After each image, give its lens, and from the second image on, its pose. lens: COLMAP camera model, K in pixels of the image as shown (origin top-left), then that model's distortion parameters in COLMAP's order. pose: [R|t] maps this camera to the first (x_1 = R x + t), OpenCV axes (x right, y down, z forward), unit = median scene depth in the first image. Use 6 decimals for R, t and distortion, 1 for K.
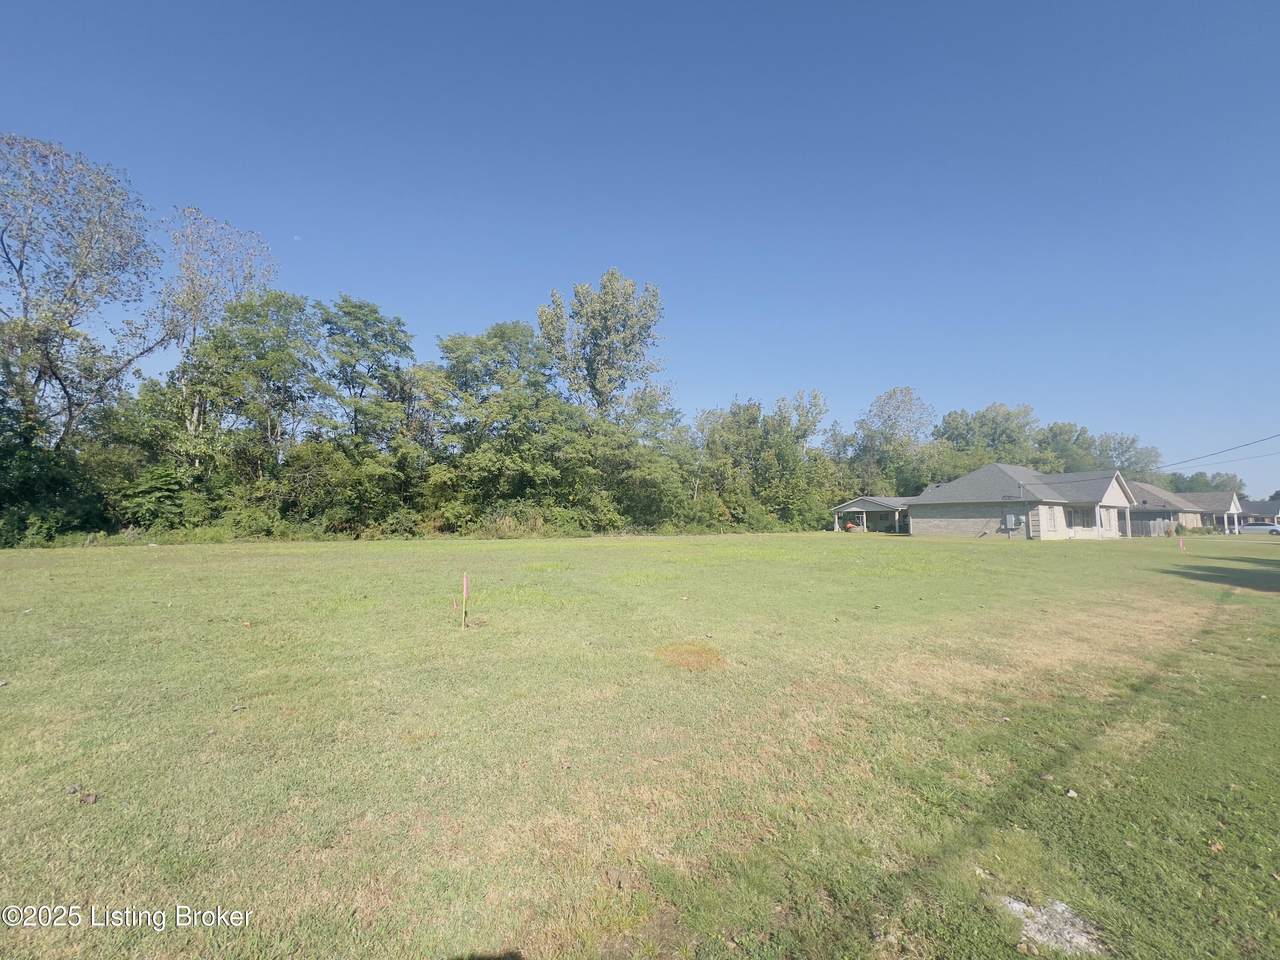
lens RADIAL K [[509.1, 0, 641.9], [0, 509.1, 482.2], [0, 0, 1]] dist [0.000424, 0.000253]
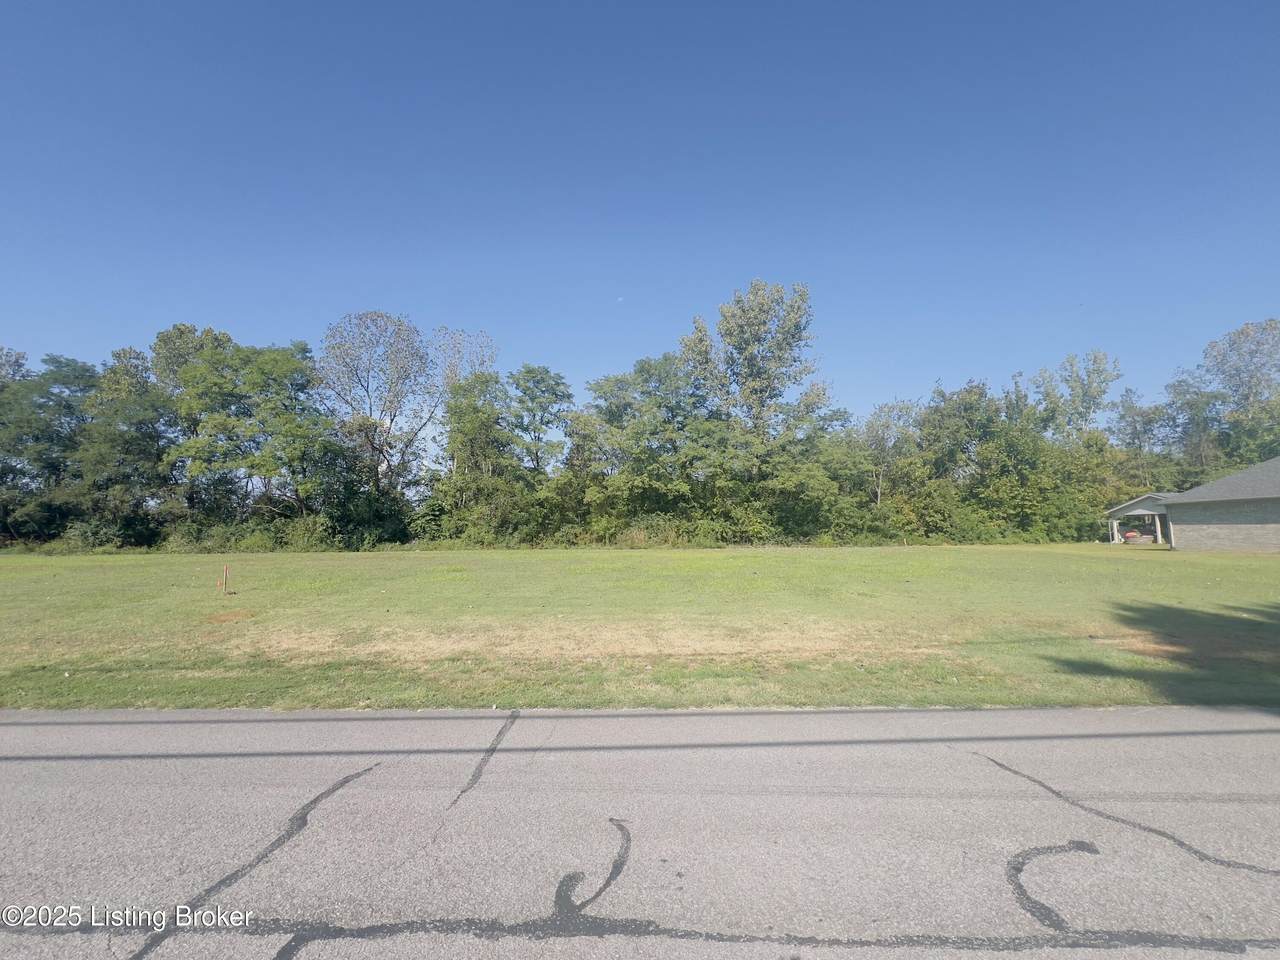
lens RADIAL K [[509.1, 0, 641.9], [0, 509.1, 482.2], [0, 0, 1]] dist [0.000424, 0.000253]
pose [[0.839724, -0.061321, -0.539540, 0.328265], [0.050959, 0.998117, -0.034130, 0.001210], [0.540617, 0.001165, 0.841268, 0.041813]]
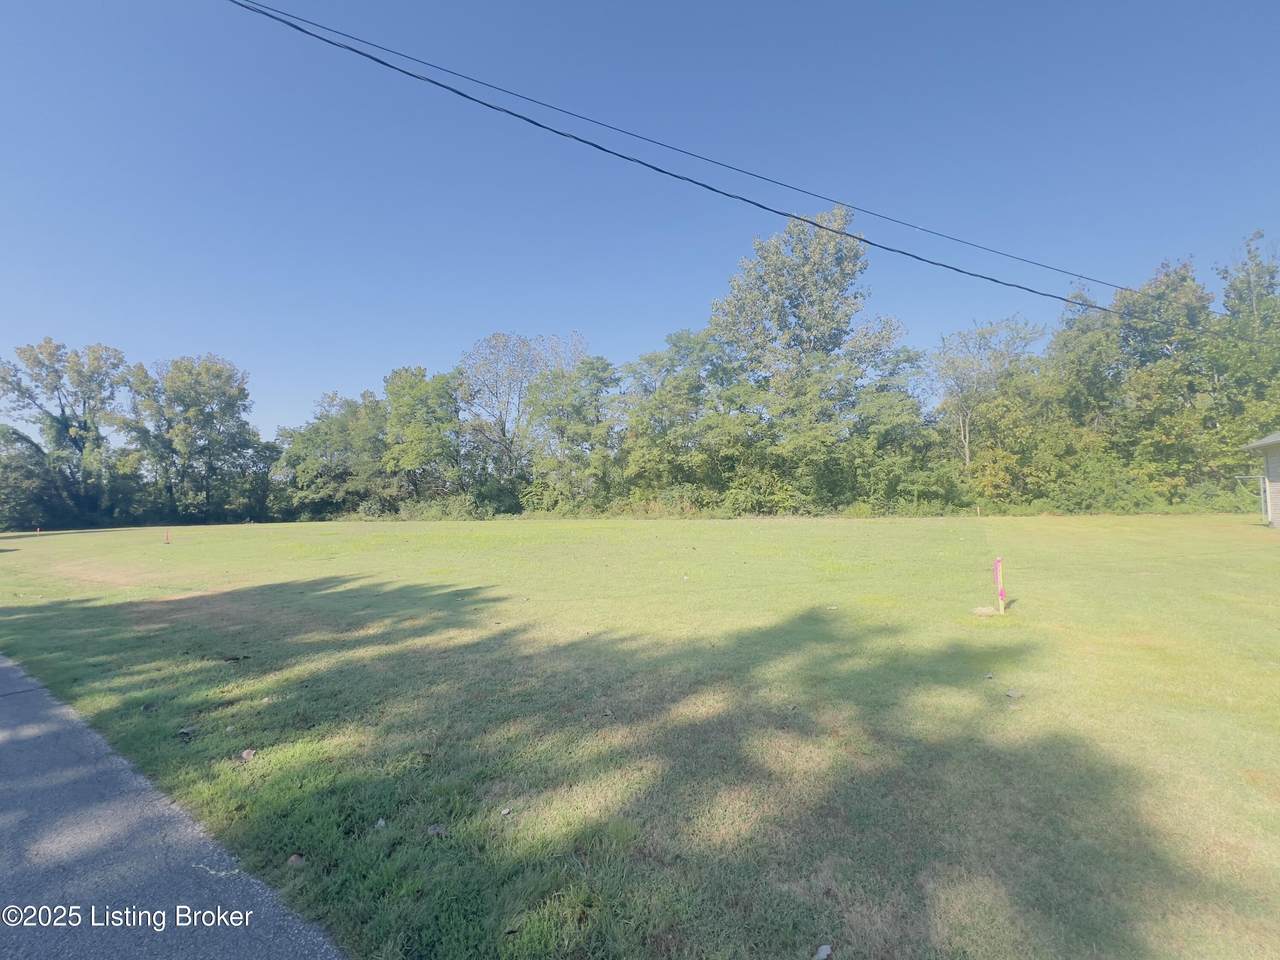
lens RADIAL K [[509.1, 0, 641.9], [0, 509.1, 482.2], [0, 0, 1]] dist [0.000424, 0.000253]
pose [[0.426207, -0.051633, -0.903151, 0.725493], [0.094617, 0.995438, -0.012258, 0.033201], [0.899664, -0.080229, 0.429148, 0.422096]]
